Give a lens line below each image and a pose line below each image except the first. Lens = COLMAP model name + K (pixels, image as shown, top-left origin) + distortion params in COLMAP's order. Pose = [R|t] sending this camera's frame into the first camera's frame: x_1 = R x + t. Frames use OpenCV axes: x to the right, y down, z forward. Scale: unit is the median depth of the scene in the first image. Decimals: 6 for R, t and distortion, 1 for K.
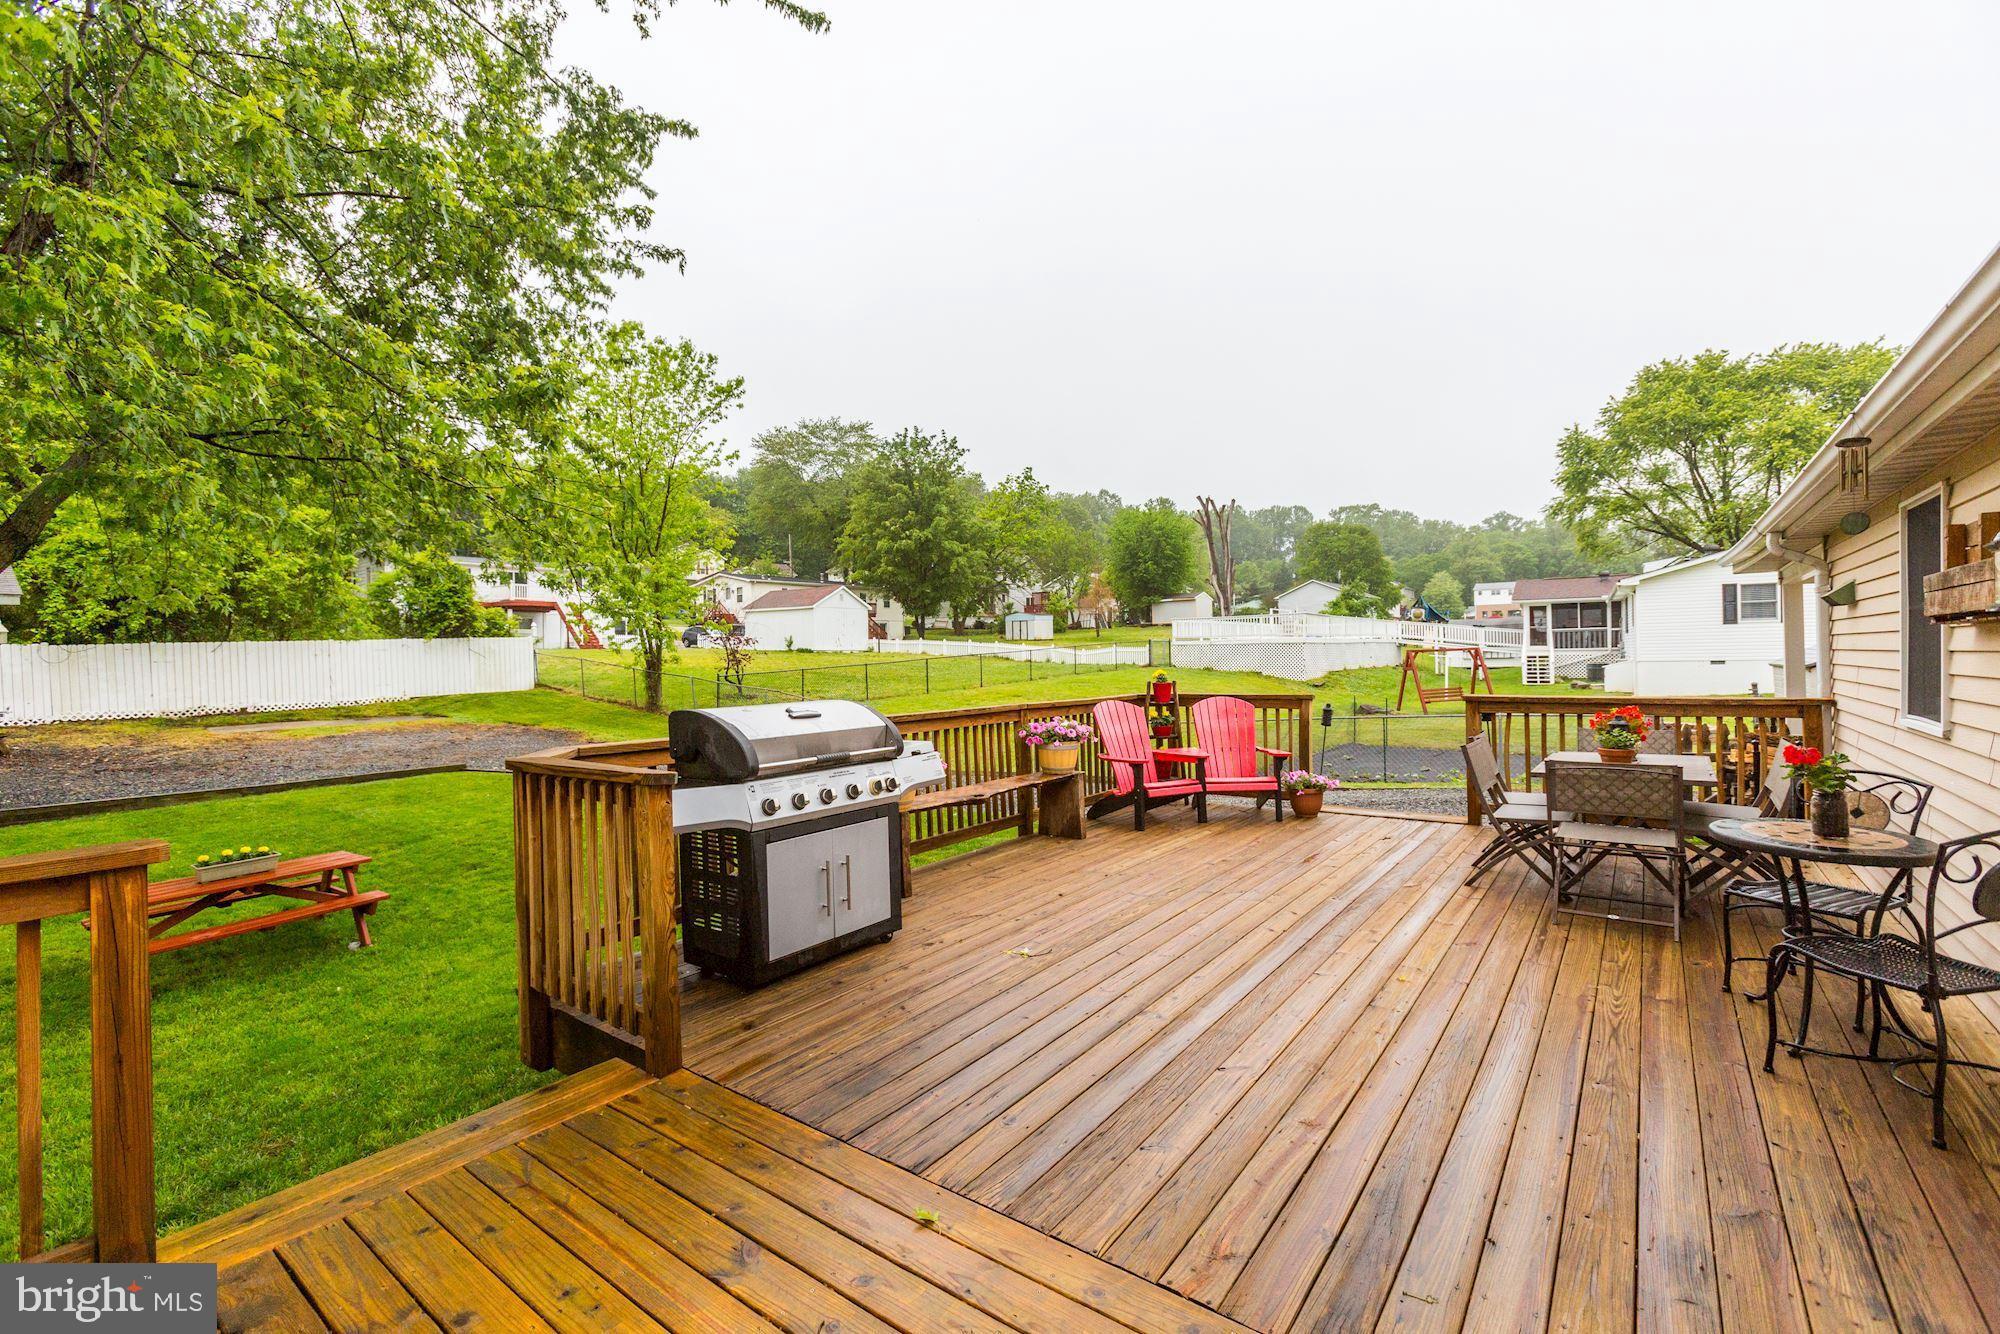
lens RADIAL K [[879.8, 0, 991.2], [0, 879.8, 661.5], [0, 0, 1]] dist [-0.003509, 0.000271]
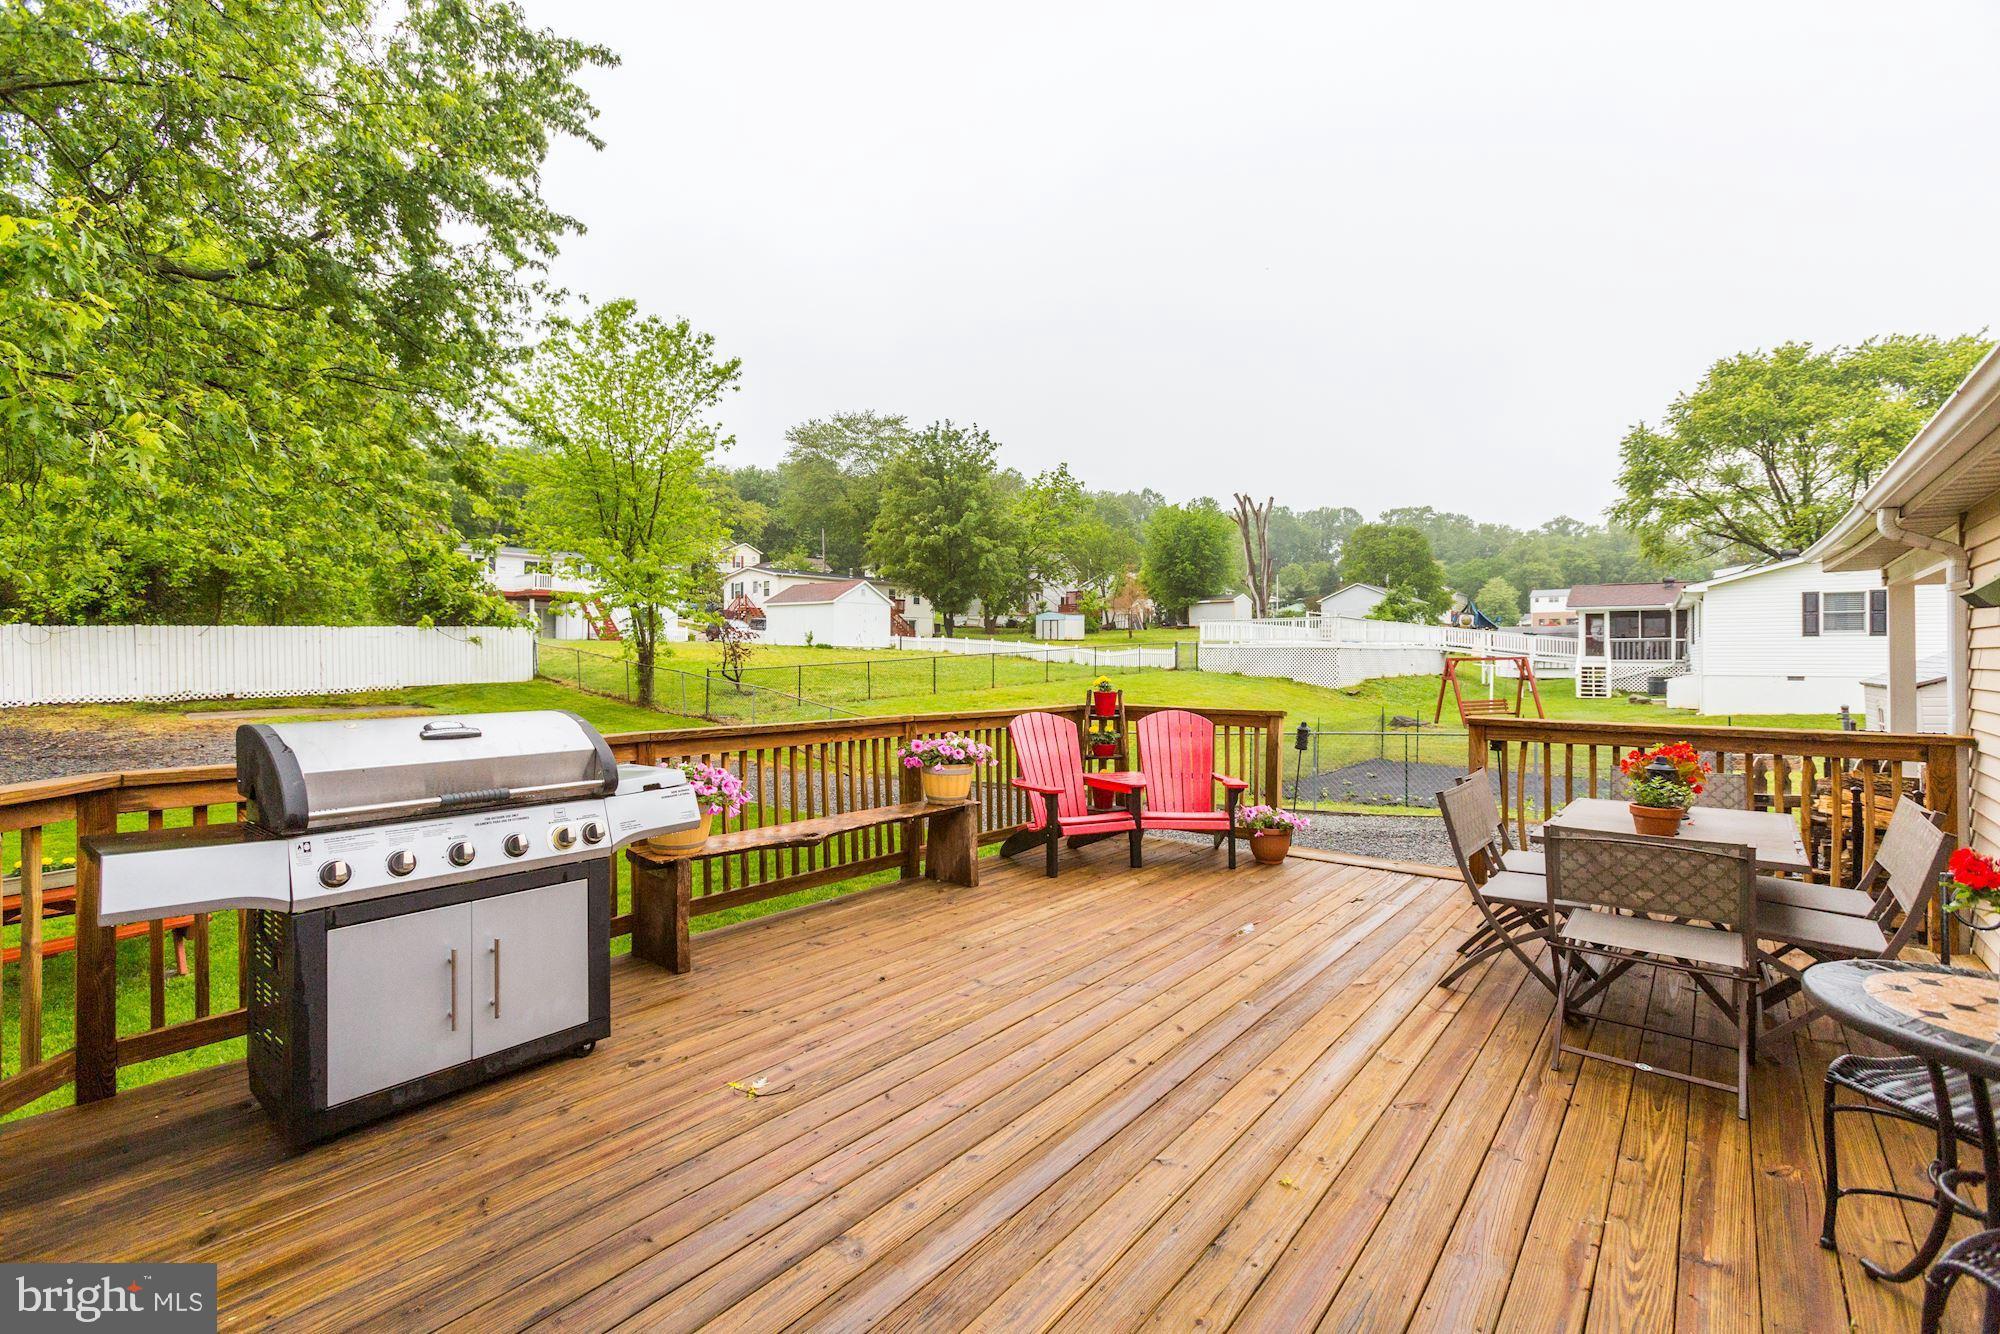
lens RADIAL K [[883.6, 0, 997.3], [0, 883.6, 656.2], [0, 0, 1]] dist [-0.001521, 0.000325]
pose [[0.998905, 0.019740, -0.042414, 0.043744], [-0.019964, 0.999789, -0.004865, -0.001039], [0.042309, 0.005707, 0.999088, 0.056098]]
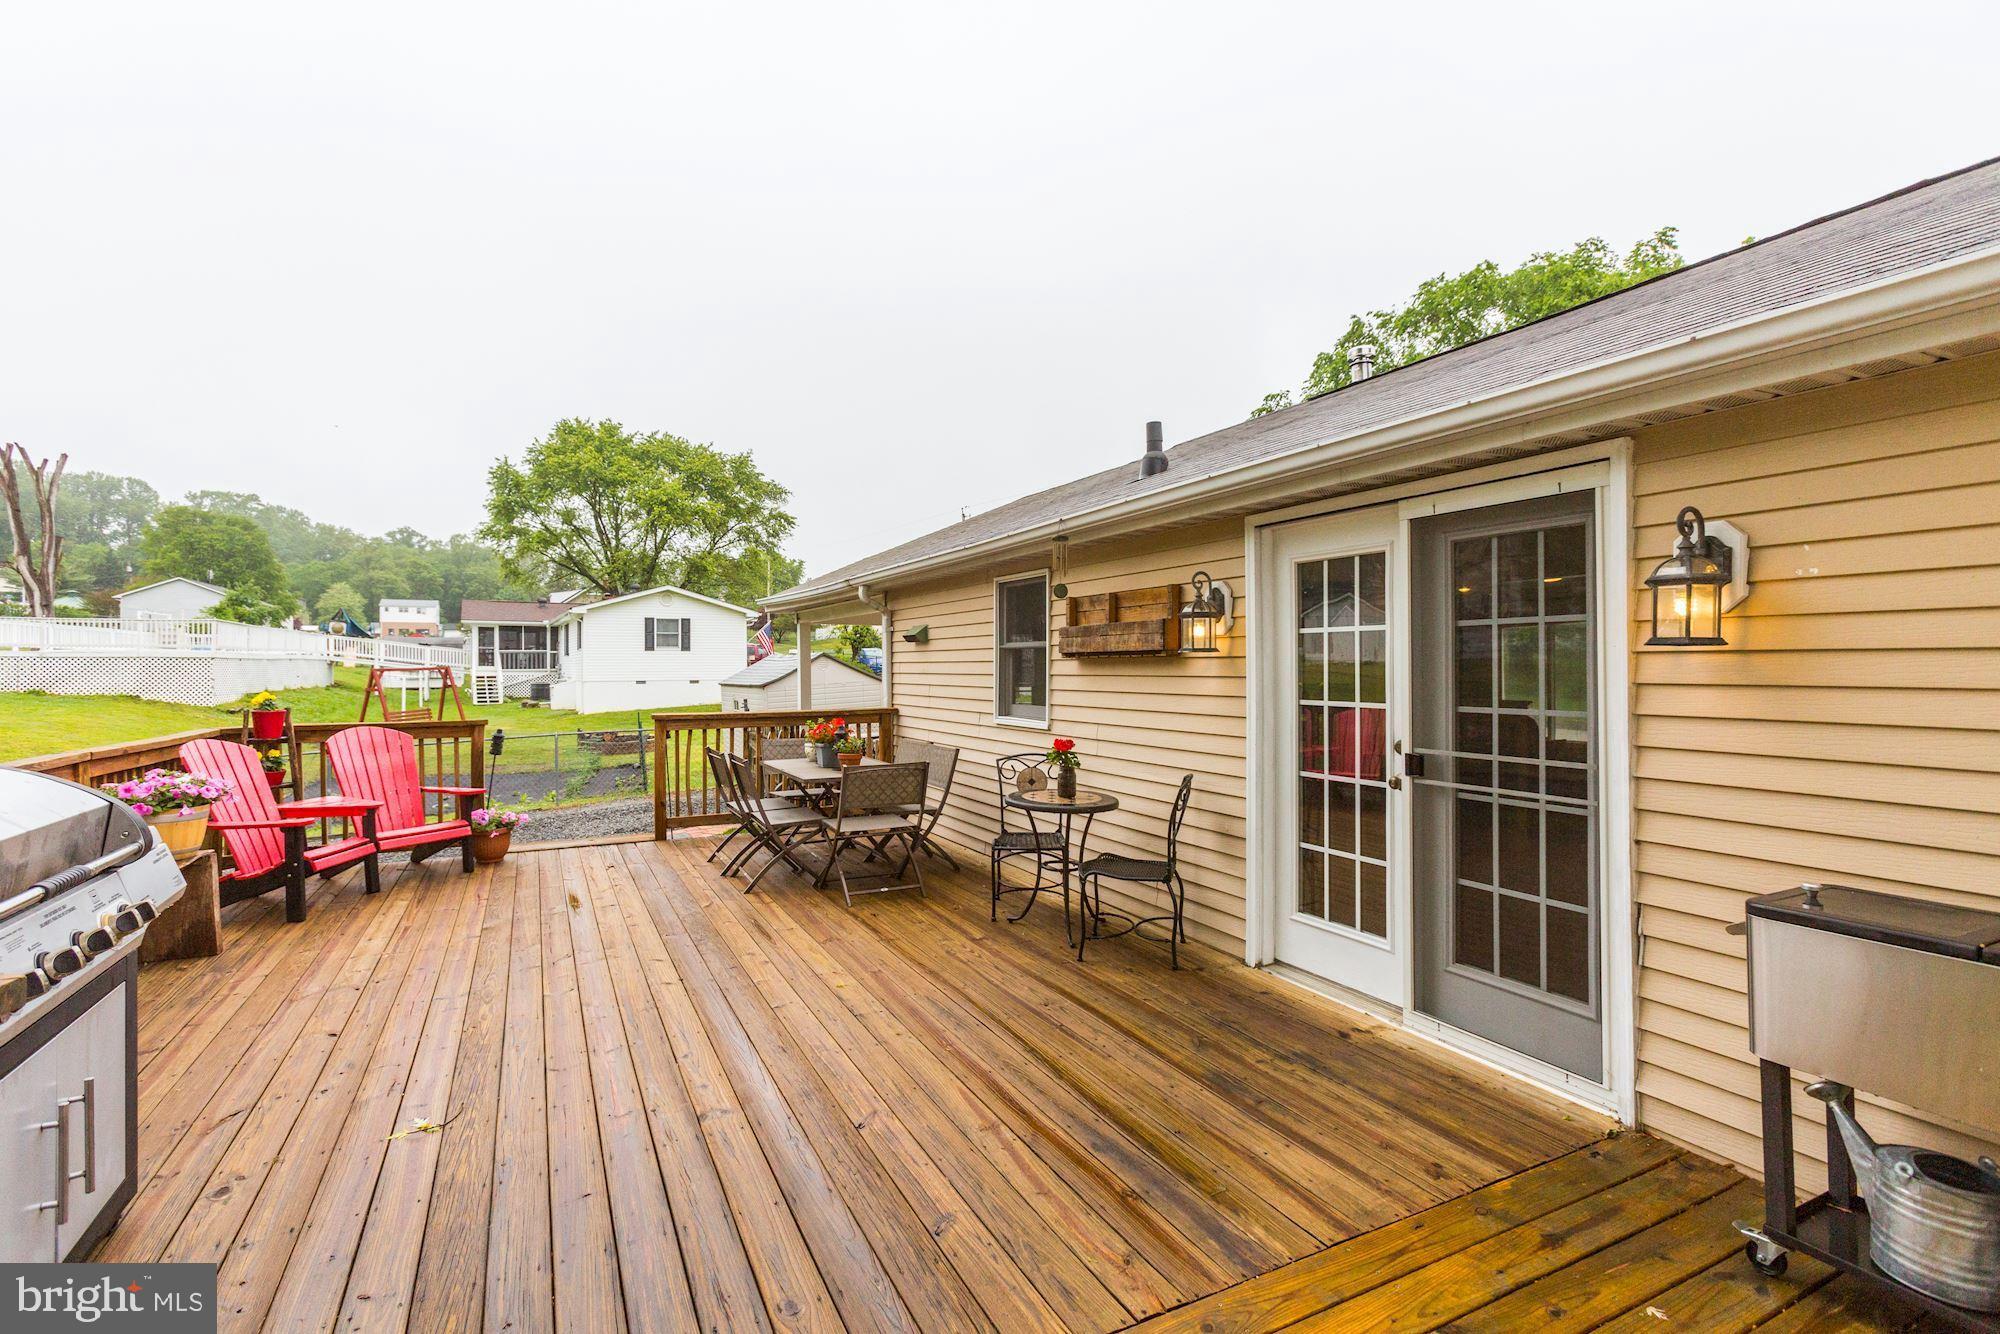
lens RADIAL K [[902.5, 0, 958.1], [0, 902.5, 638.9], [0, 0, 1]] dist [-0.030354, 0.019391]
pose [[0.455937, 0.042477, 0.888998, -0.068051], [0.000017, 0.998860, -0.047735, 0.000215], [-0.890012, 0.021780, 0.455417, 0.059156]]
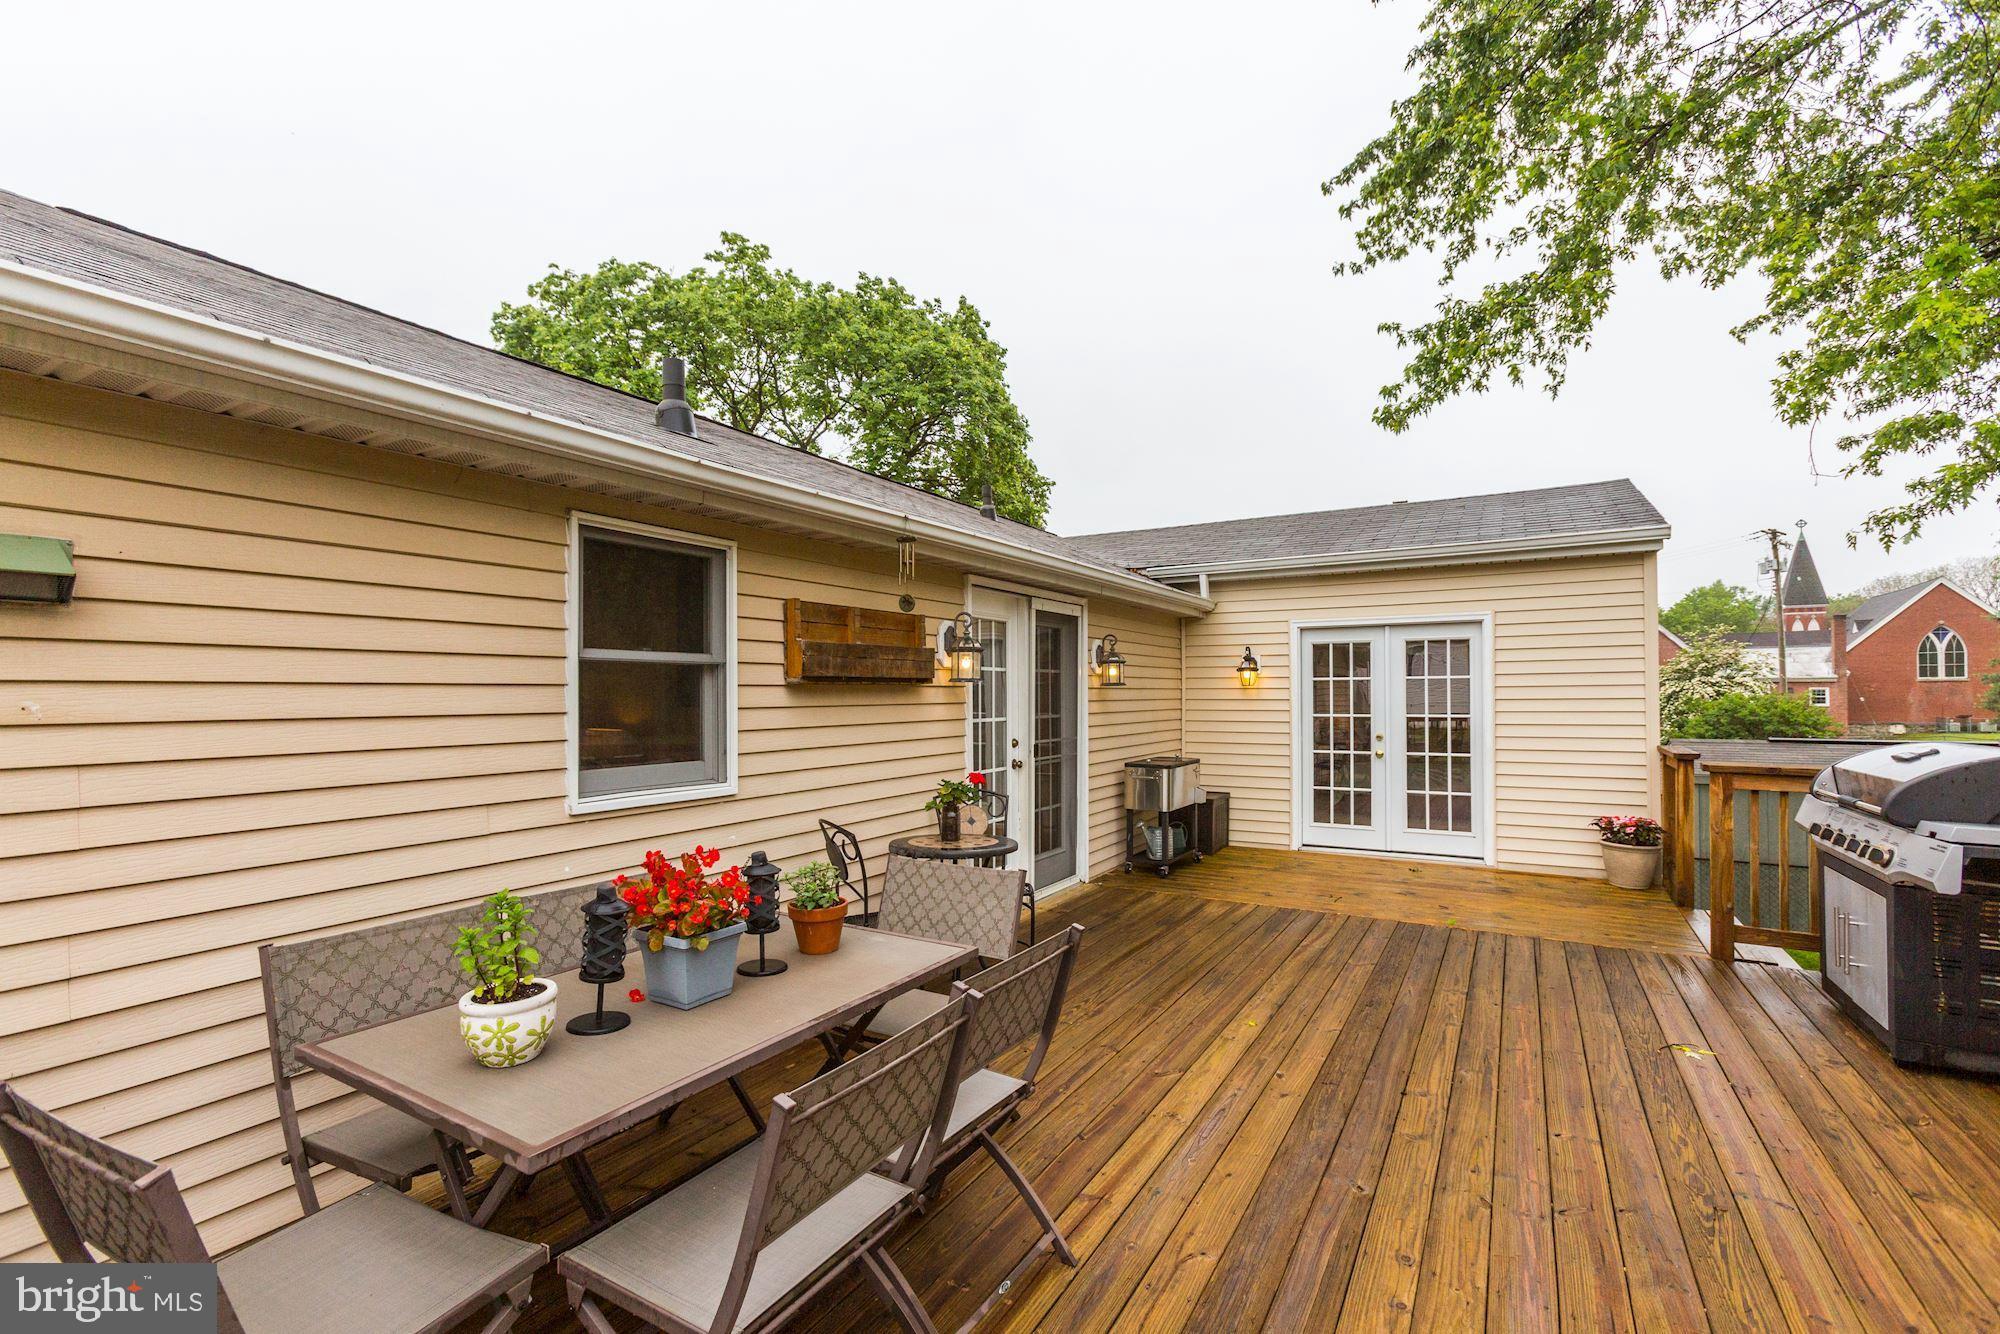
lens RADIAL K [[848.9, 0, 1025.4], [0, 848.9, 675.7], [0, 0, 1]] dist [0.015088, 0.000033]
pose [[-0.991223, 0.018048, -0.130962, 0.132315], [0.020160, 0.999687, -0.014819, -0.004166], [0.130654, -0.017329, -0.991277, 0.302679]]
